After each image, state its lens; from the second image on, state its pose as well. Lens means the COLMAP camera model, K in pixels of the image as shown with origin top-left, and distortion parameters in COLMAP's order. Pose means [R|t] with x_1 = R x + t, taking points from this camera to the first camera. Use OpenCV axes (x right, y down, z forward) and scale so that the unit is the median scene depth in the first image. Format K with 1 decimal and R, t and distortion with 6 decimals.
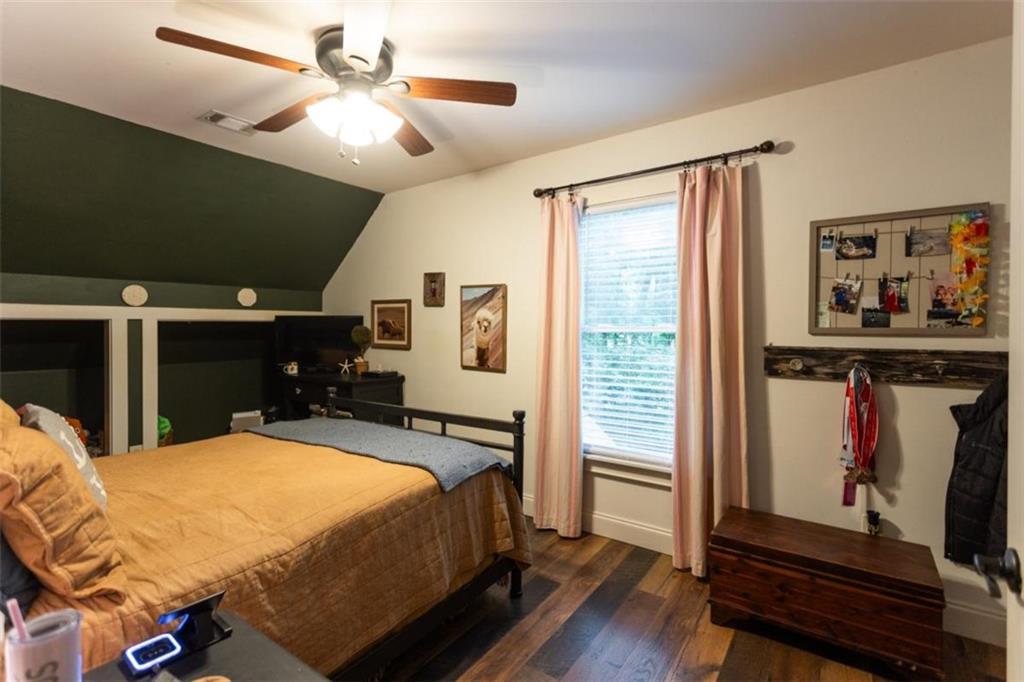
lens RADIAL K [[489.7, 0, 514.1], [0, 489.7, 336.7], [0, 0, 1]] dist [-0.000447, 0.001225]
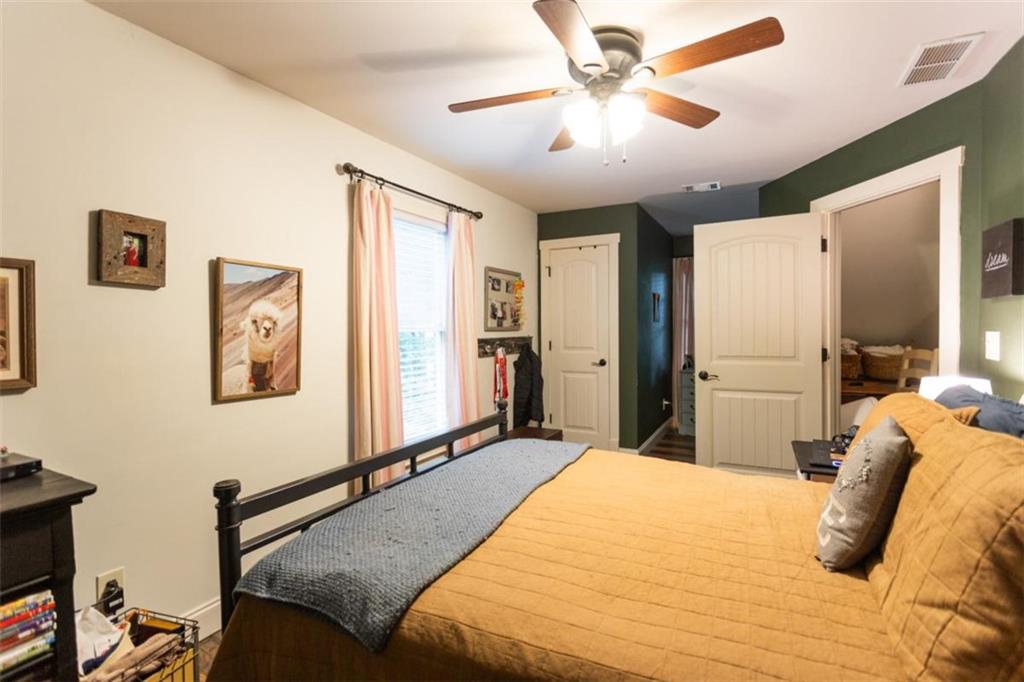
lens RADIAL K [[489.7, 0, 515.5], [0, 489.7, 335.7], [0, 0, 1]] dist [-0.000447, 0.001225]
pose [[-0.154477, -0.022313, 0.987744, -0.757012], [0.023125, 0.999389, 0.026193, -0.020777], [-0.987726, 0.026888, -0.153866, 0.780006]]
